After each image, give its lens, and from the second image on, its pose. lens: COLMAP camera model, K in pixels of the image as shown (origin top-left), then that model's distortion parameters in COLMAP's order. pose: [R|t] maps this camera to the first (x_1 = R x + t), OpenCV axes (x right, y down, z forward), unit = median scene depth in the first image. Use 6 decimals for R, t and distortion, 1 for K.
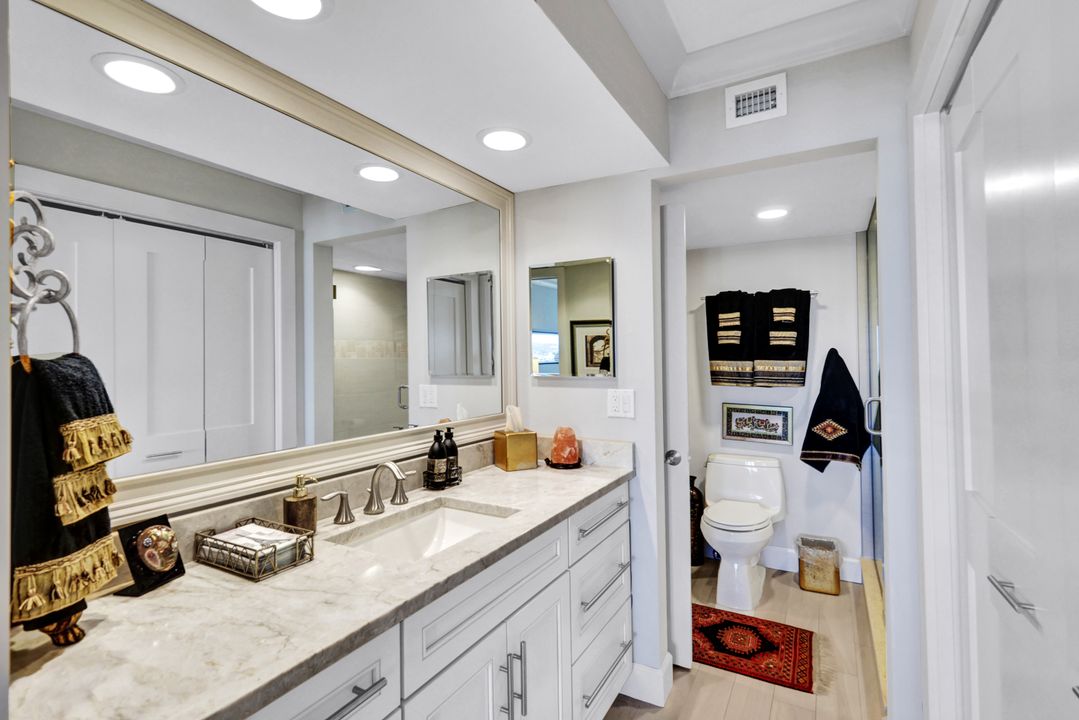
lens RADIAL K [[510.5, 0, 539.2], [0, 510.5, 358.1], [0, 0, 1]] dist [0.001977, 0.000814]
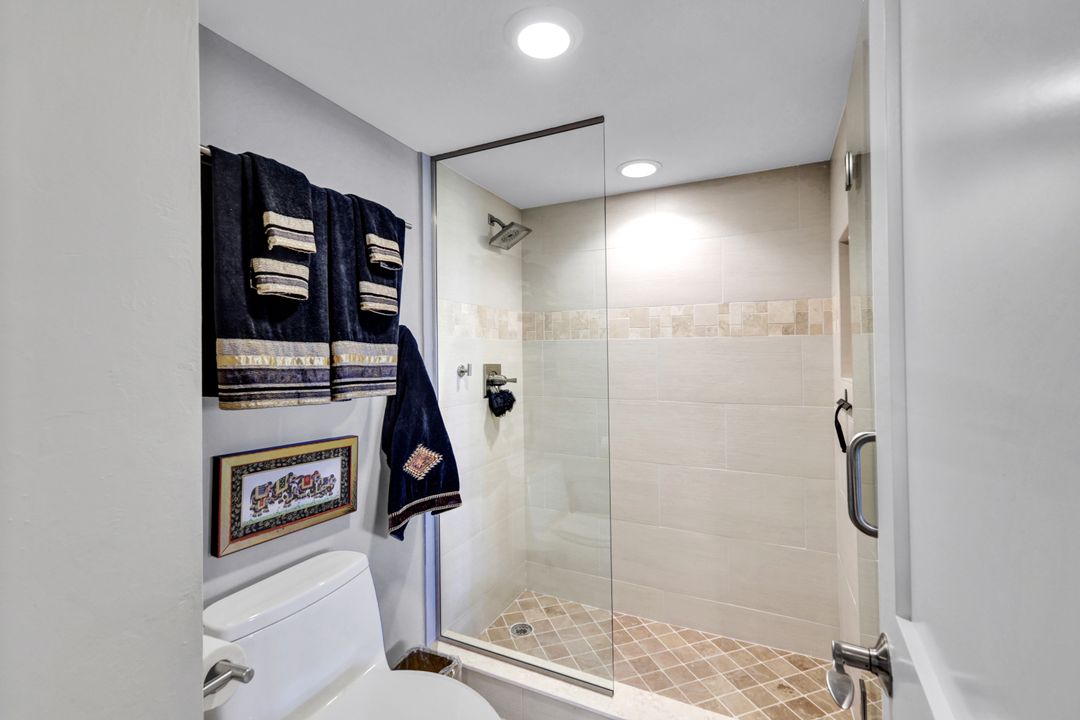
lens RADIAL K [[470.3, 0, 541.8], [0, 470.3, 349.4], [0, 0, 1]] dist [0.004919, -0.000638]
pose [[-0.050017, 0.019745, 0.998553, 0.013091], [-0.002457, 0.999799, -0.019893, 0.018445], [-0.998745, -0.003448, -0.049959, 0.825718]]
